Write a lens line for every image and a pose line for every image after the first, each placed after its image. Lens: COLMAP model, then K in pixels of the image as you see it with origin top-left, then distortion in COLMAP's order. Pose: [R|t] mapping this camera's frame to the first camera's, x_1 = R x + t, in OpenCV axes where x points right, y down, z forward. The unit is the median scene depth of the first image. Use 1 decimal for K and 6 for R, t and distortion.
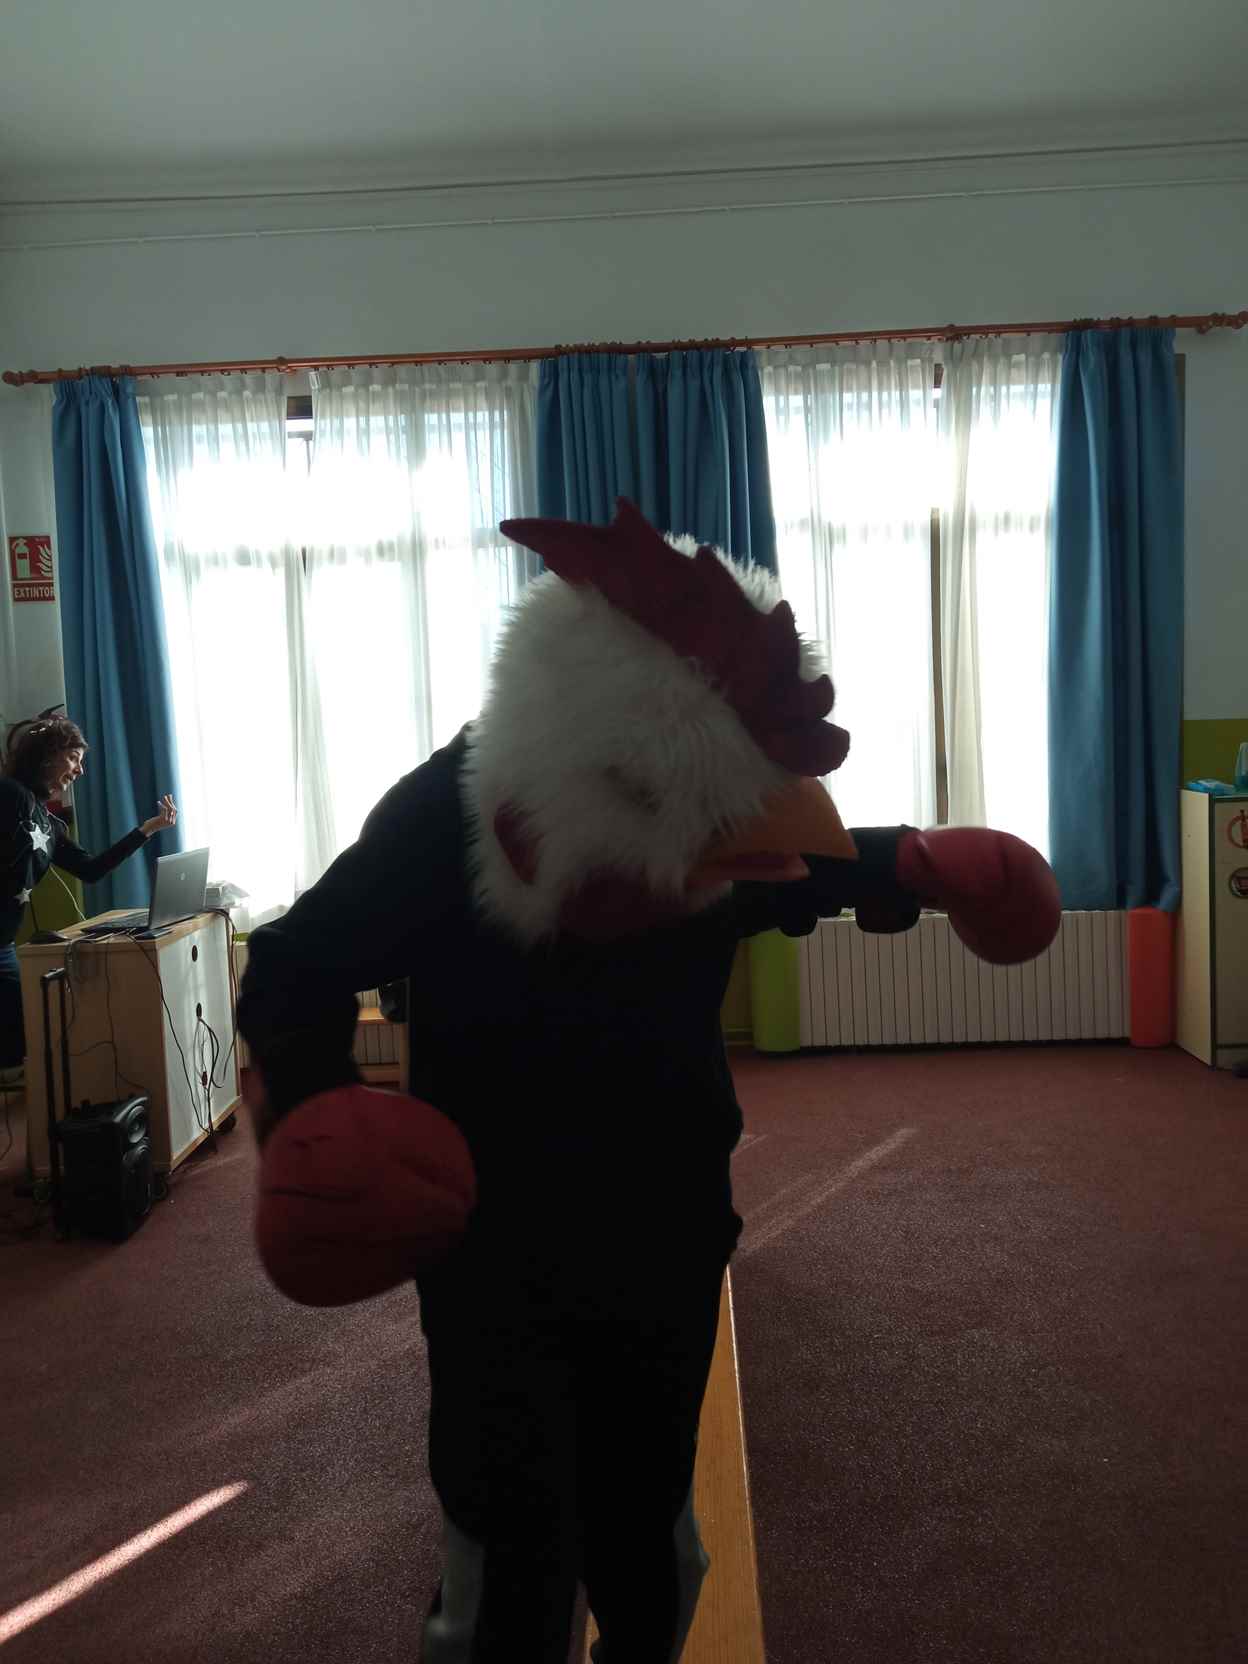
lens RADIAL K [[1341.4, 0, 653.1], [0, 1341.4, 822.3], [0, 0, 1]] dist [0.053100, -0.135118]
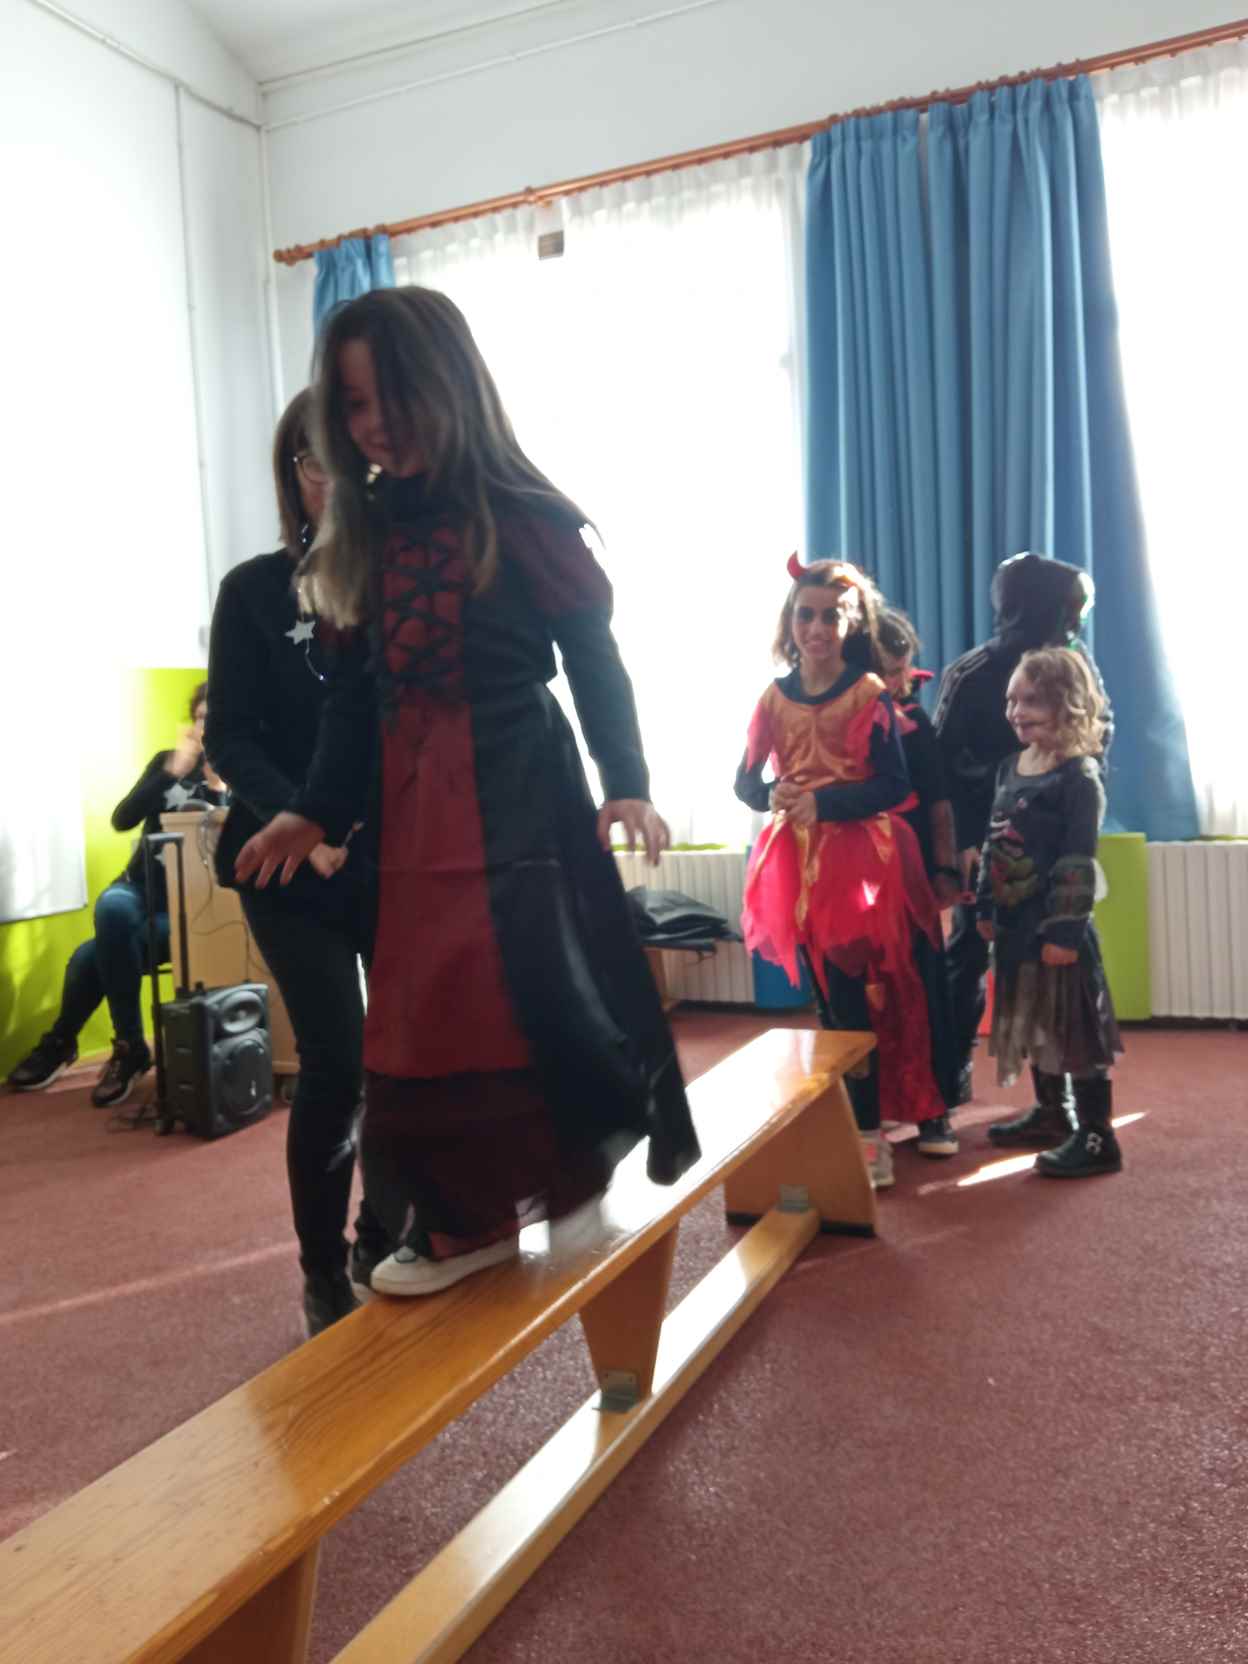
lens RADIAL K [[1365.0, 0, 635.9], [0, 1365.0, 844.2], [0, 0, 1]] dist [-0.008885, -0.010722]
pose [[0.920498, 0.023657, -0.390031, 0.147696], [-0.020894, 0.999718, 0.011325, 0.074102], [0.390189, -0.002275, 0.920732, 0.208179]]
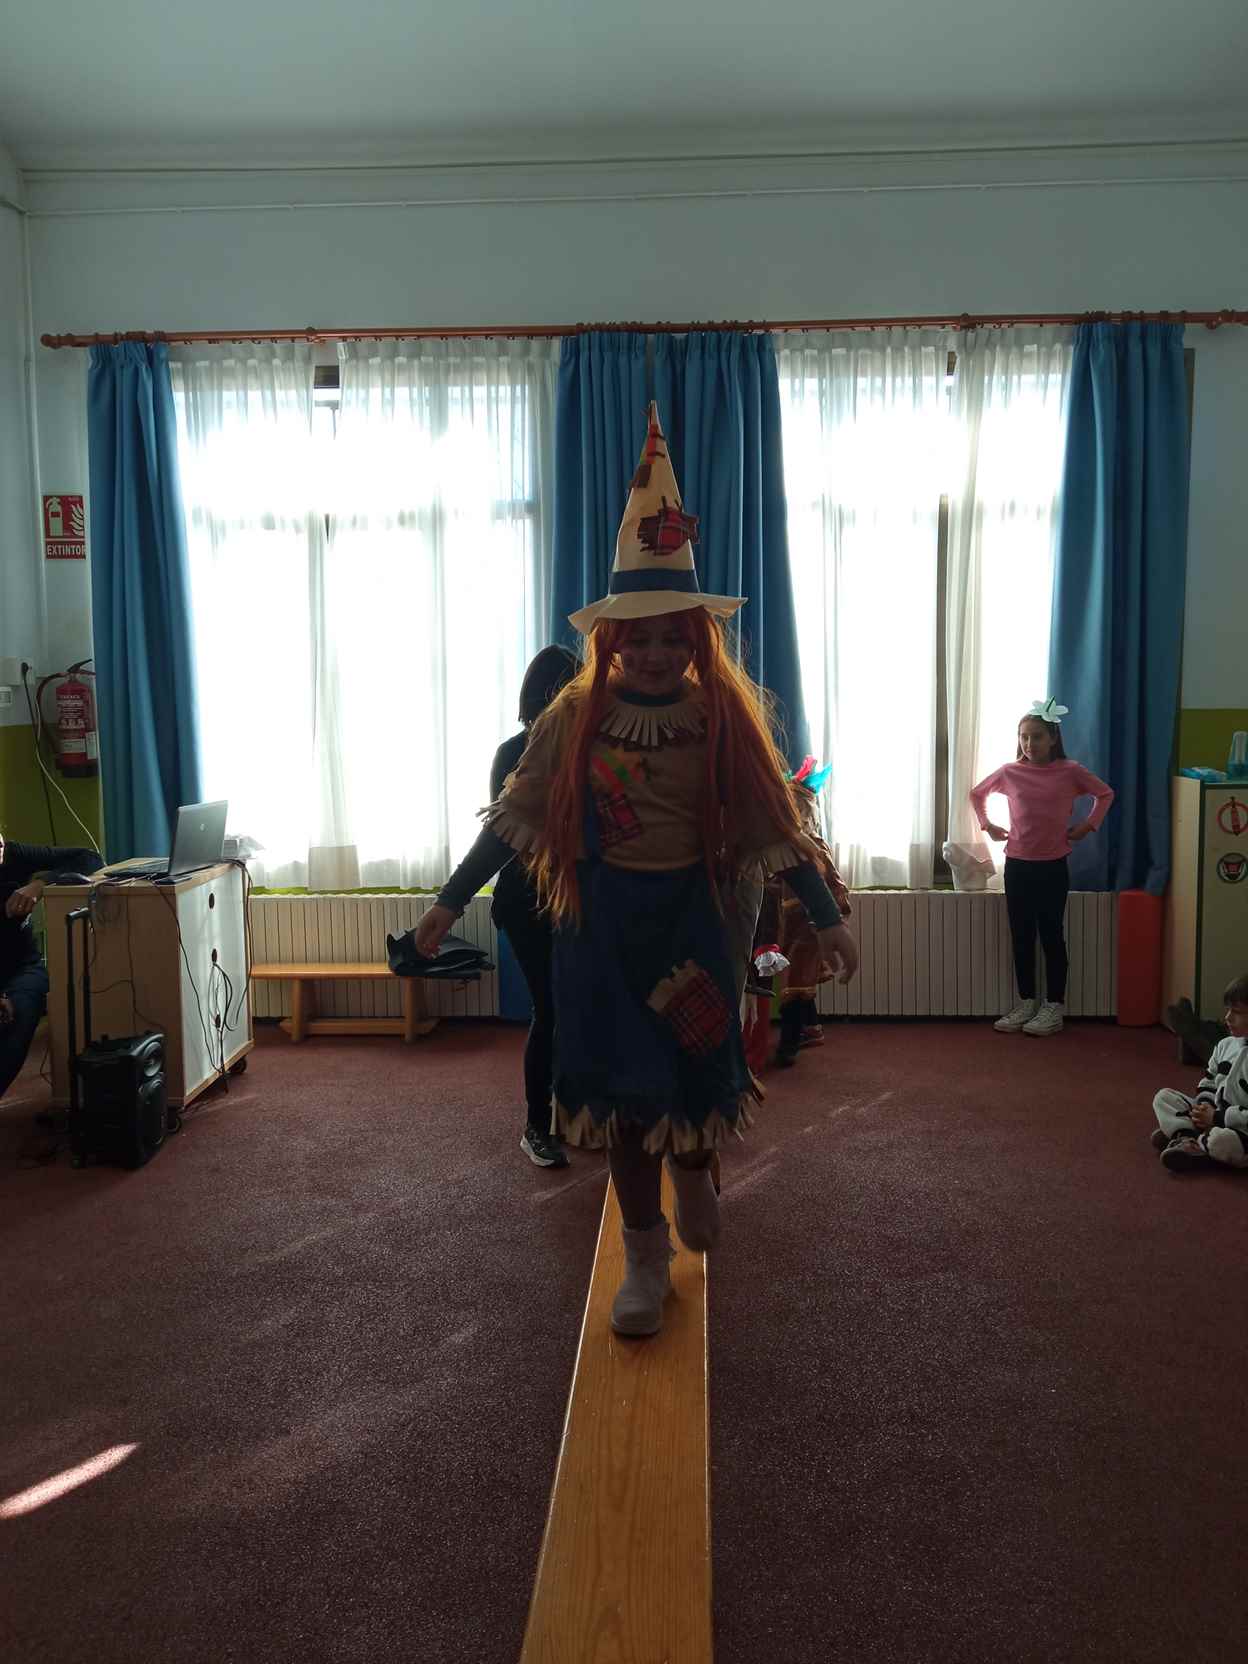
lens RADIAL K [[1341.4, 0, 649.0], [0, 1341.4, 825.6], [0, 0, 1]] dist [0.053100, -0.135118]
pose [[0.999376, 0.032365, -0.014115, 0.008698], [-0.032154, 0.999372, 0.014916, 0.010892], [0.014589, -0.014453, 0.999789, -0.029392]]
